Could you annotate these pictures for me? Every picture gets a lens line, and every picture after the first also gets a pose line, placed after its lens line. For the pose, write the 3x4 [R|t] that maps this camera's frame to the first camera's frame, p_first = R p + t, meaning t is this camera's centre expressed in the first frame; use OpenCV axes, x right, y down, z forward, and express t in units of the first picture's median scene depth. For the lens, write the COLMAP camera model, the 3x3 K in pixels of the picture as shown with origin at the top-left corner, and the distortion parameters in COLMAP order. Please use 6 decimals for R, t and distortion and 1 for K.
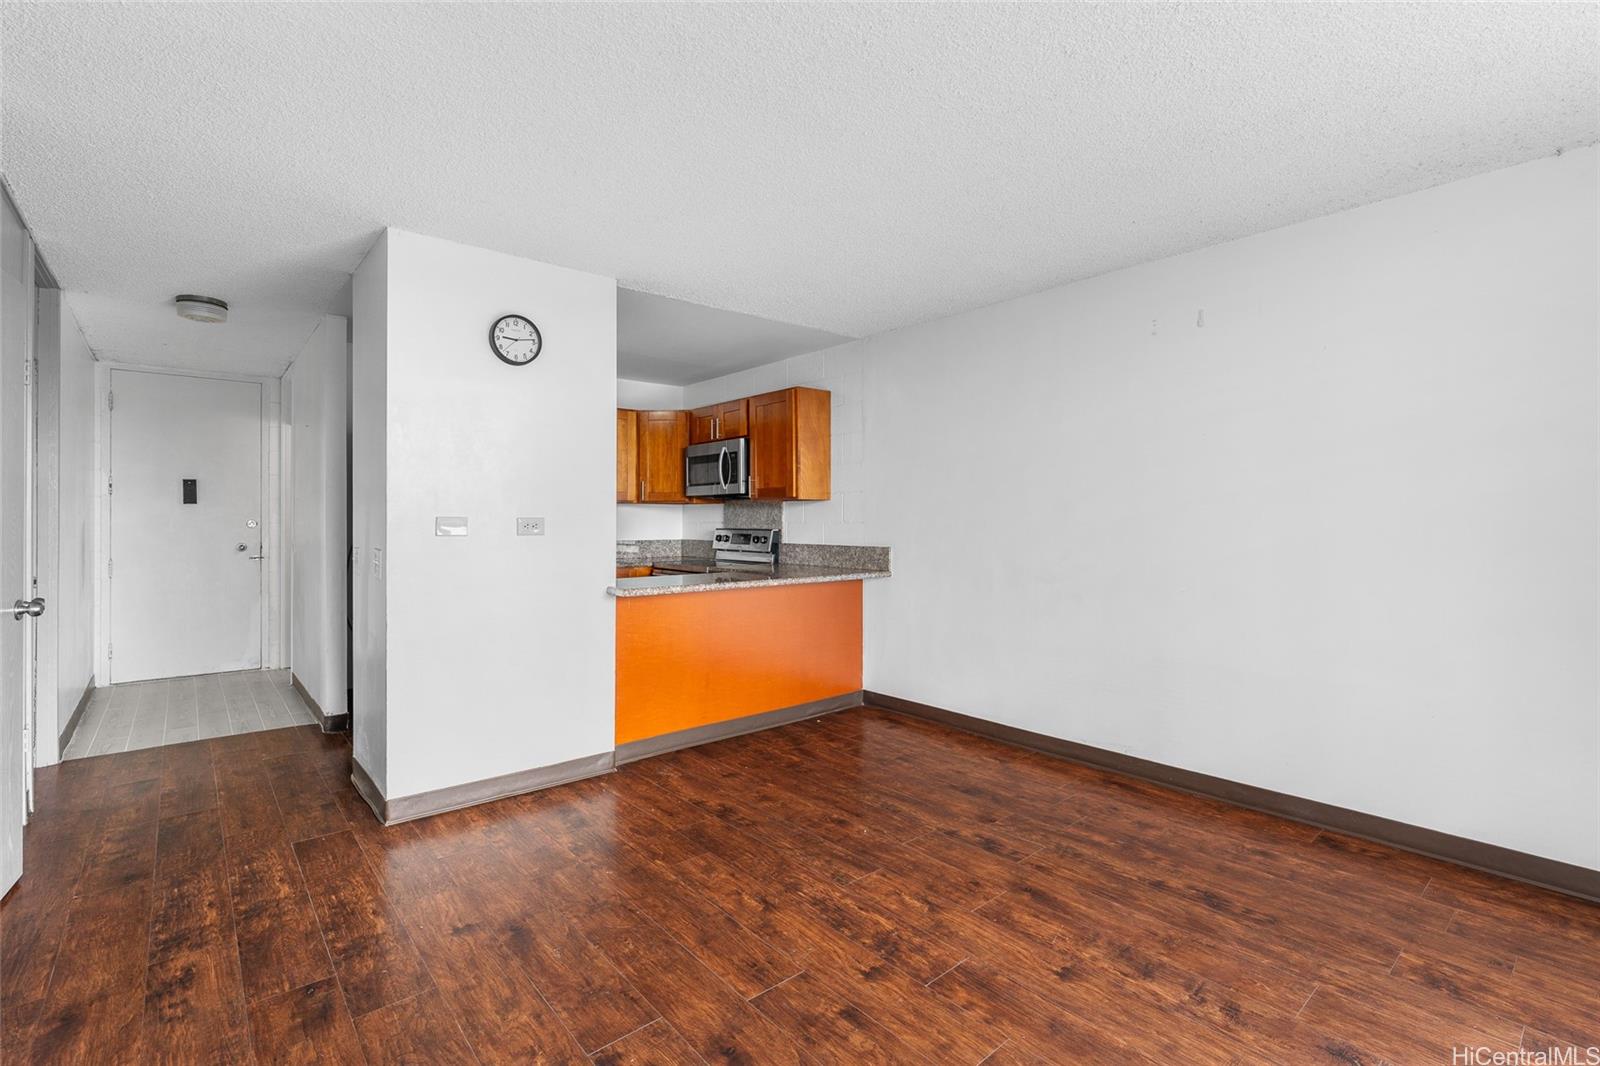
lens RADIAL K [[716.0, 0, 800.0], [0, 716.0, 533.0], [0, 0, 1]] dist [0.001364, 0.000811]
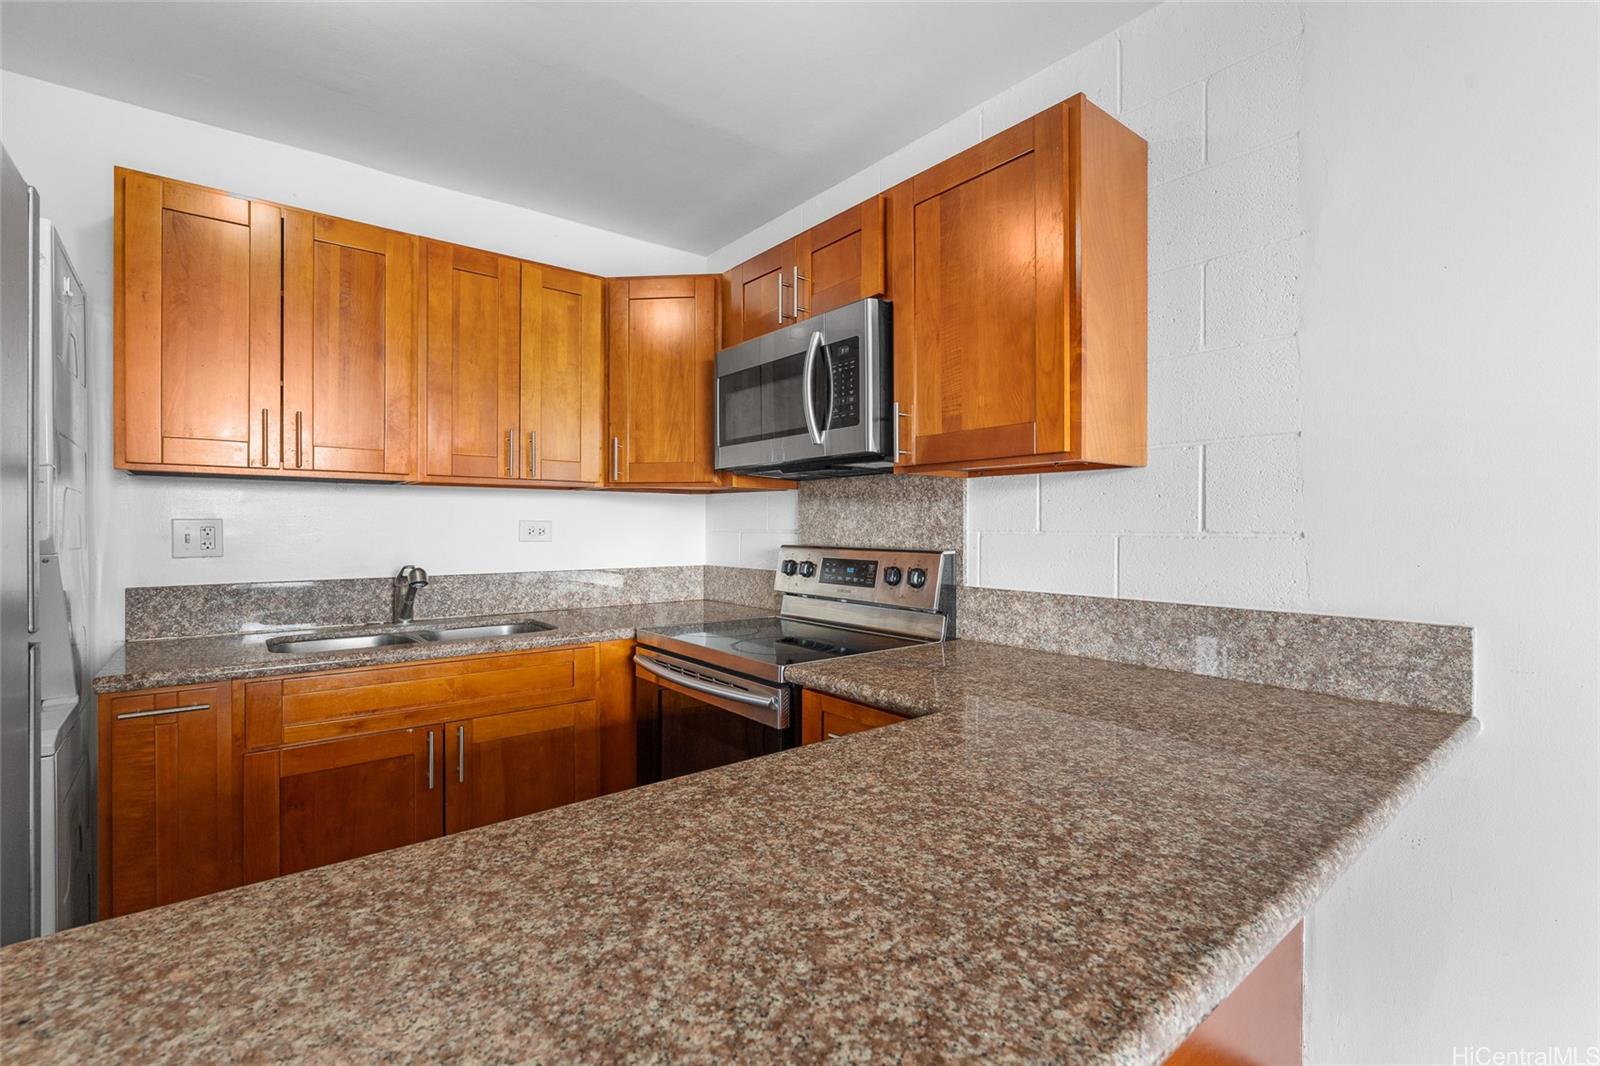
lens RADIAL K [[716.0, 0, 800.0], [0, 716.0, 533.0], [0, 0, 1]] dist [0.001364, 0.000811]
pose [[0.999522, -0.000512, -0.030902, -0.098067], [0.000360, 0.999988, -0.004911, -0.012301], [0.030904, 0.004898, 0.999510, 0.593857]]
